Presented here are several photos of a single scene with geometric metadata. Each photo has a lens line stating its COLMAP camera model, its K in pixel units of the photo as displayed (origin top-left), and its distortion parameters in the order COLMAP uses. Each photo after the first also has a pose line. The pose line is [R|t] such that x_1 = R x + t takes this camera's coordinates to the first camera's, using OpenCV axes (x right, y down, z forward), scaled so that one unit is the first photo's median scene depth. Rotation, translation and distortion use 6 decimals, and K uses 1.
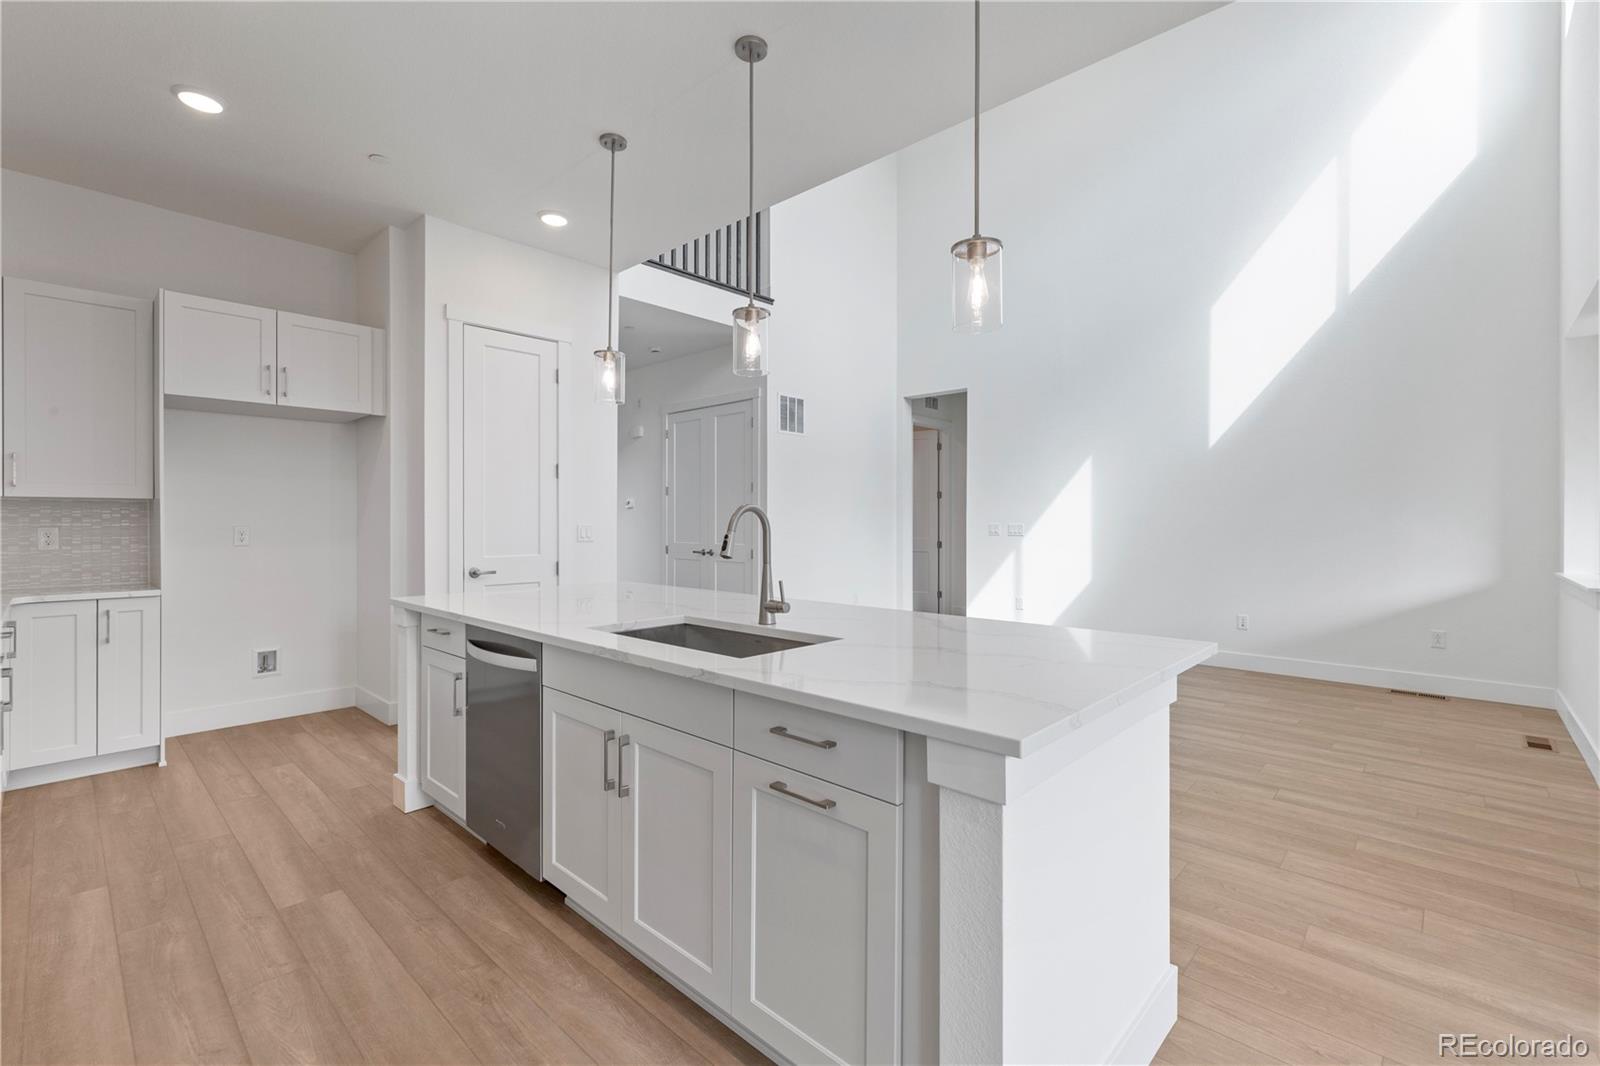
lens RADIAL K [[692.6, 0, 788.2], [0, 692.6, 520.4], [0, 0, 1]] dist [0.002520, -0.000614]
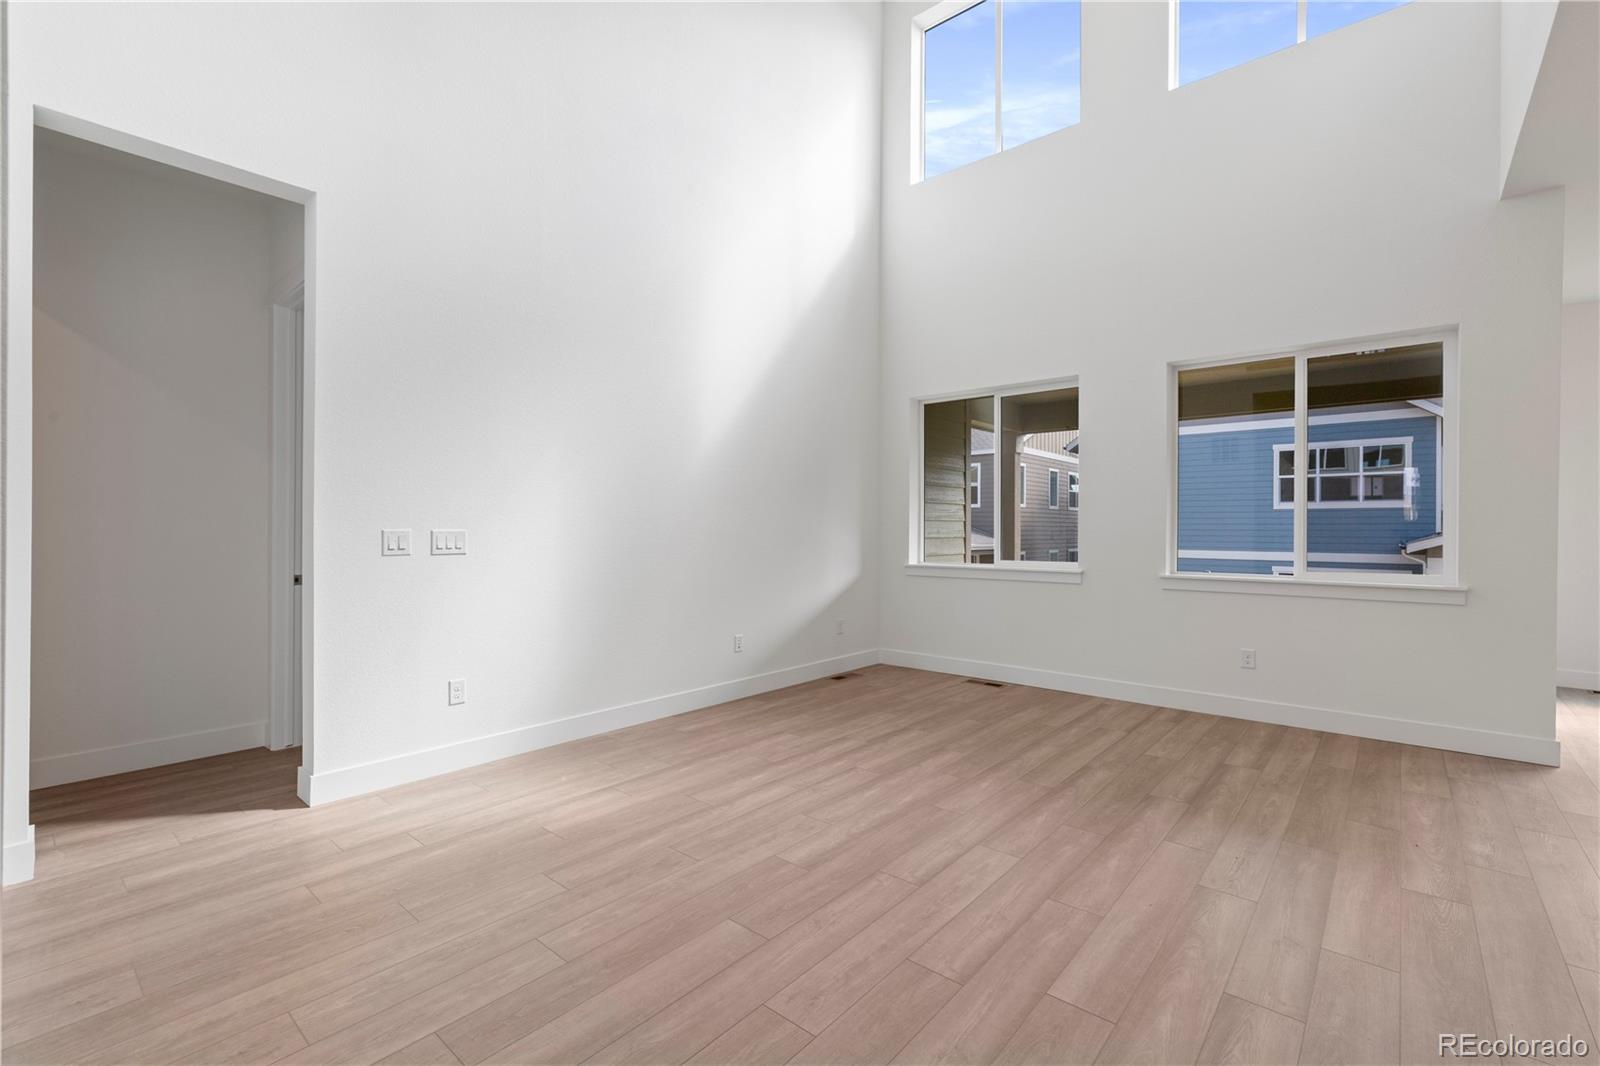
lens RADIAL K [[692.6, 0, 824.8], [0, 692.6, 538.7], [0, 0, 1]] dist [0.002520, -0.000614]
pose [[-0.059501, -0.016665, 0.998089, -0.312616], [-0.007426, 0.999840, 0.016252, 0.003417], [-0.998201, -0.006445, -0.059615, 1.409183]]
